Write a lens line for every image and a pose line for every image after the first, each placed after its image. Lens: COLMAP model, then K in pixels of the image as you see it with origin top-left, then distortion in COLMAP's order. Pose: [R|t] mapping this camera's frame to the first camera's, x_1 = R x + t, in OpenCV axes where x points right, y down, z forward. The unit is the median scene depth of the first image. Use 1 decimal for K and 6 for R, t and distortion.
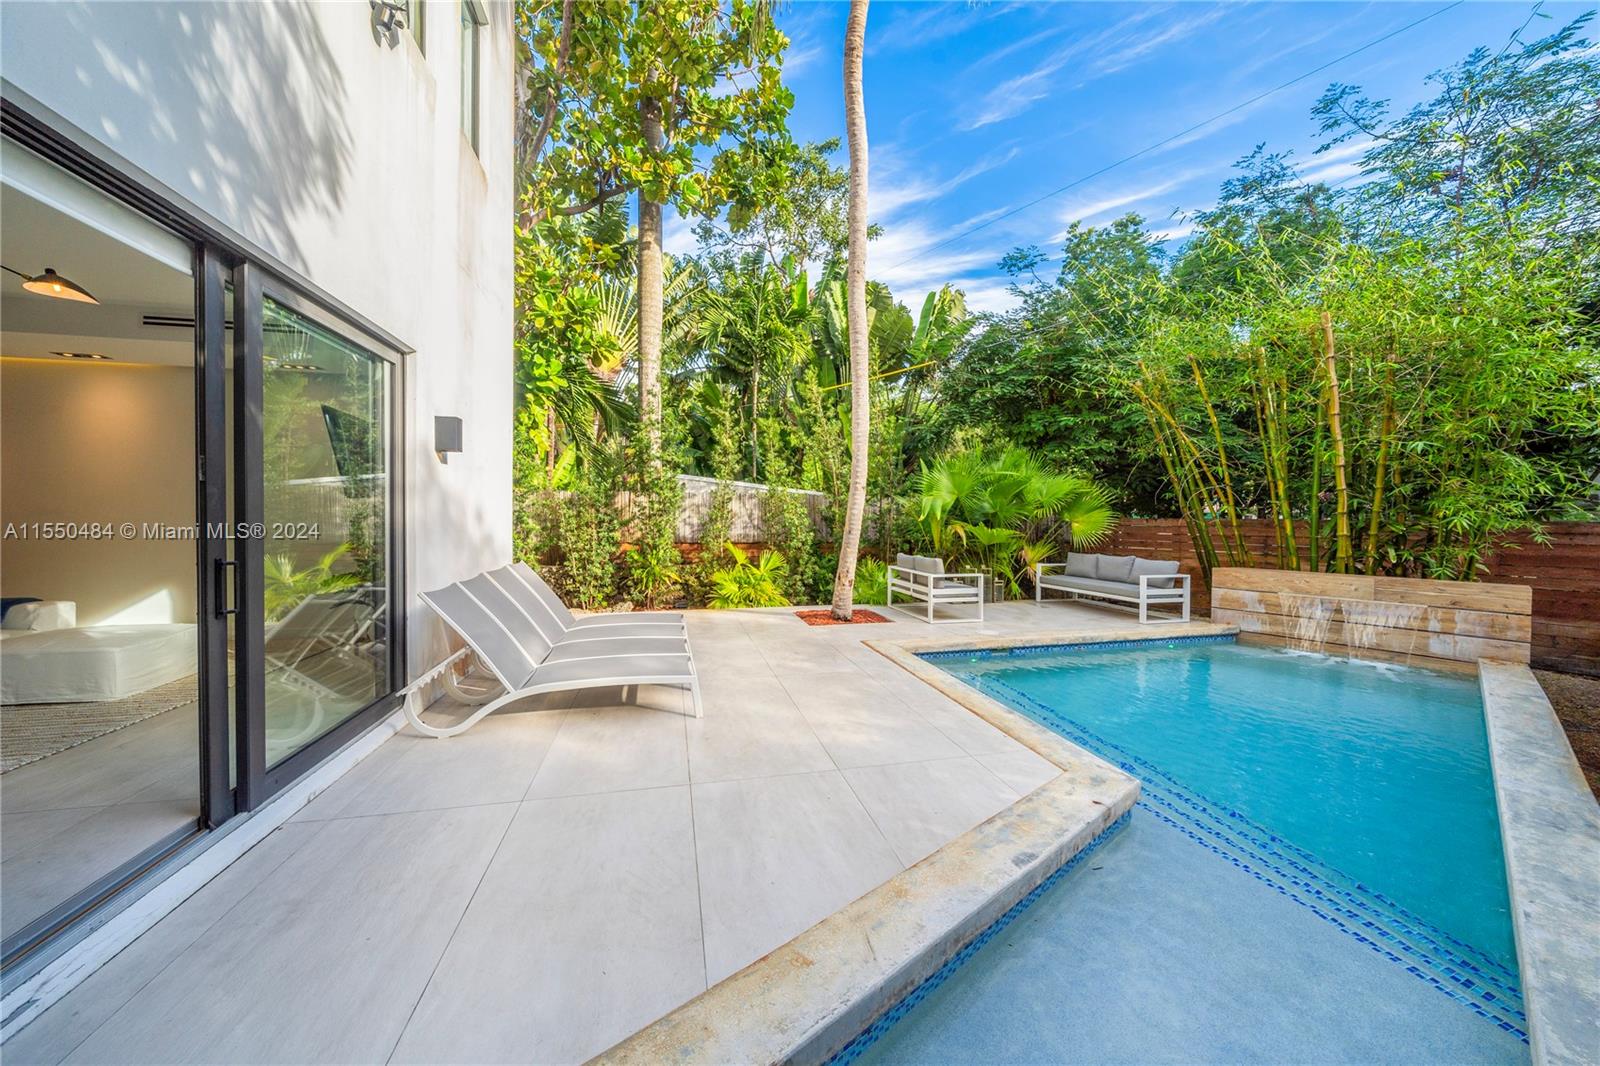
lens RADIAL K [[554.2, 0, 801.2], [0, 554.2, 514.3], [0, 0, 1]] dist [-0.000016, 0.000004]
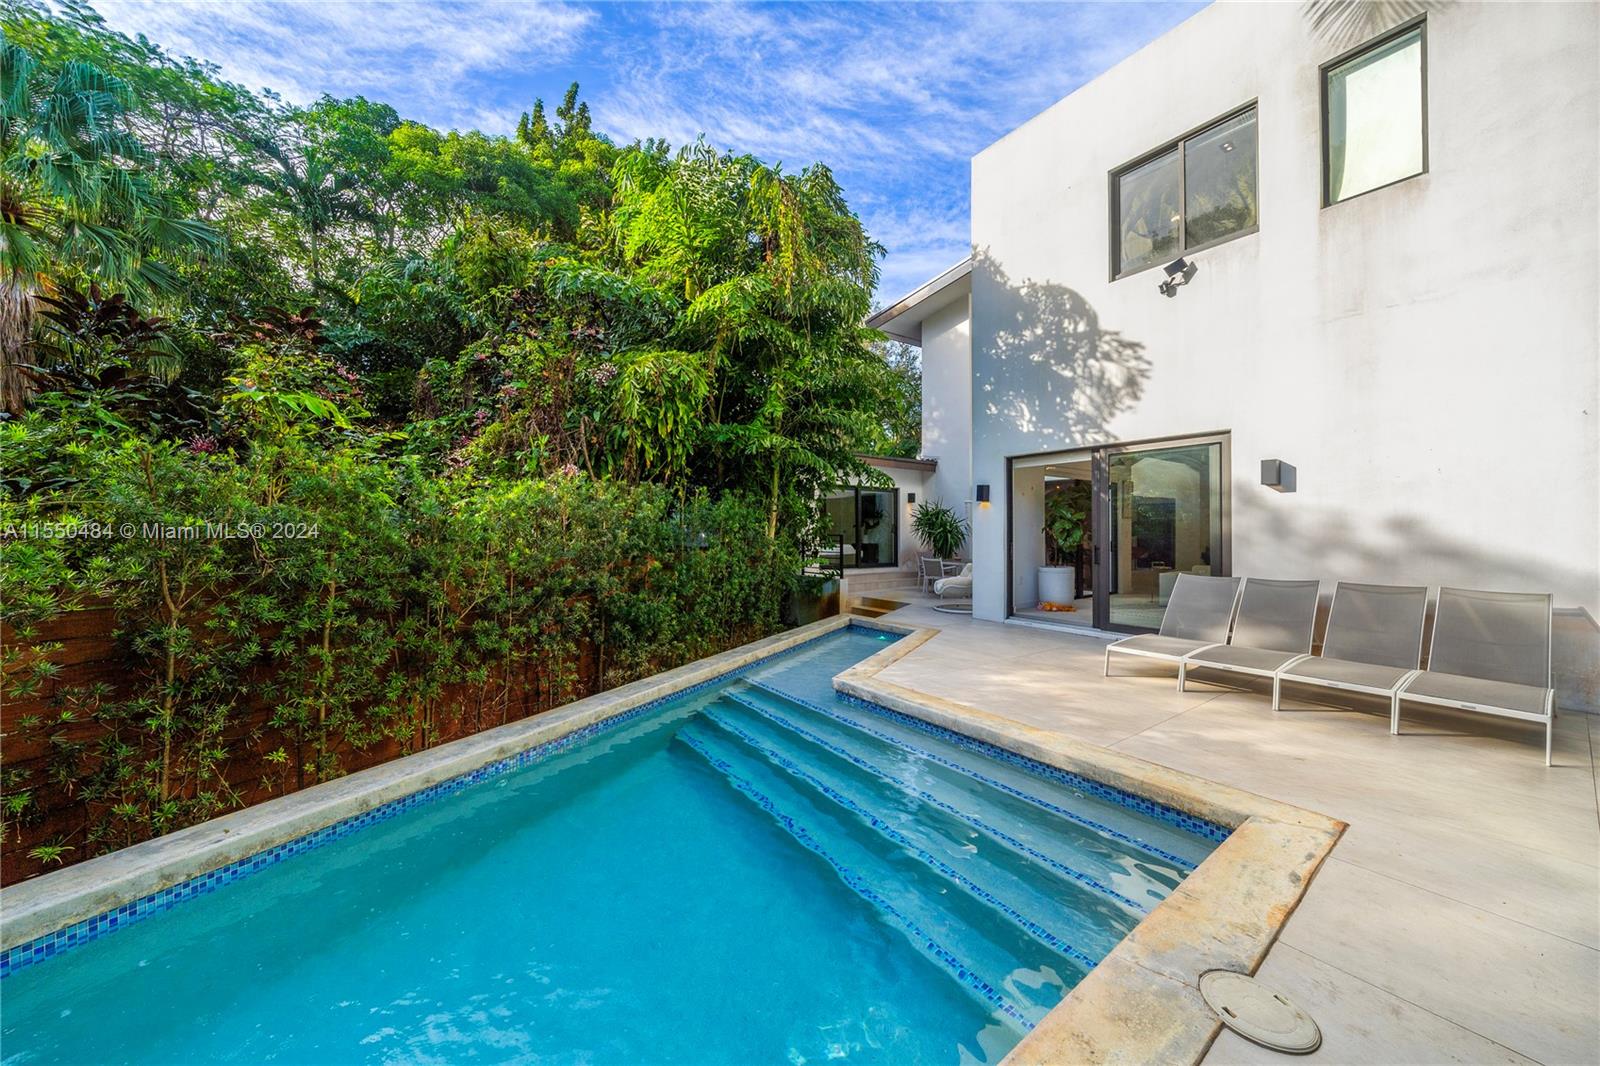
lens RADIAL K [[555.4, 0, 800.0], [0, 555.4, 533.0], [0, 0, 1]] dist [-0.000391, -0.000021]
pose [[-0.922948, 0.000043, -0.384925, 1.655779], [0.002145, 0.999985, -0.005032, 0.026528], [0.384919, -0.005469, -0.922934, 3.098838]]
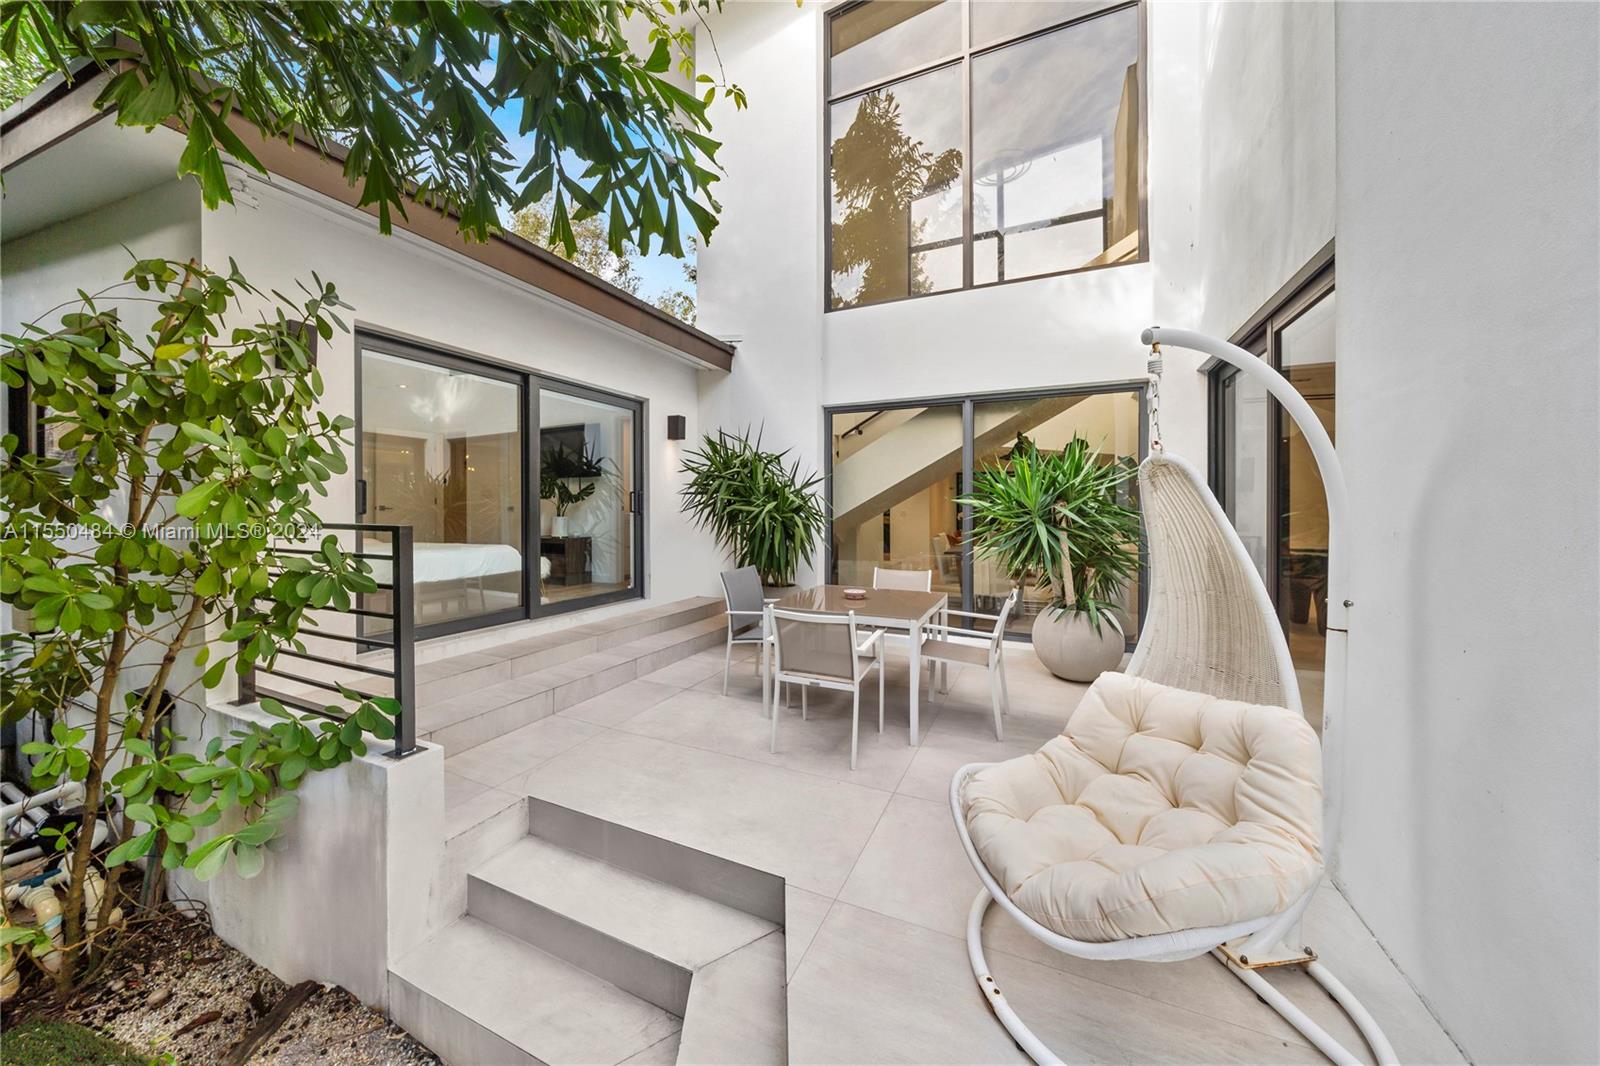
lens RADIAL K [[554.2, 0, 801.2], [0, 554.2, 514.3], [0, 0, 1]] dist [-0.000016, 0.000004]
pose [[-0.621641, 0.005833, -0.783280, 0.615284], [0.002117, 0.999981, 0.005767, 0.008315], [0.783299, 0.001927, -0.621642, 1.336460]]
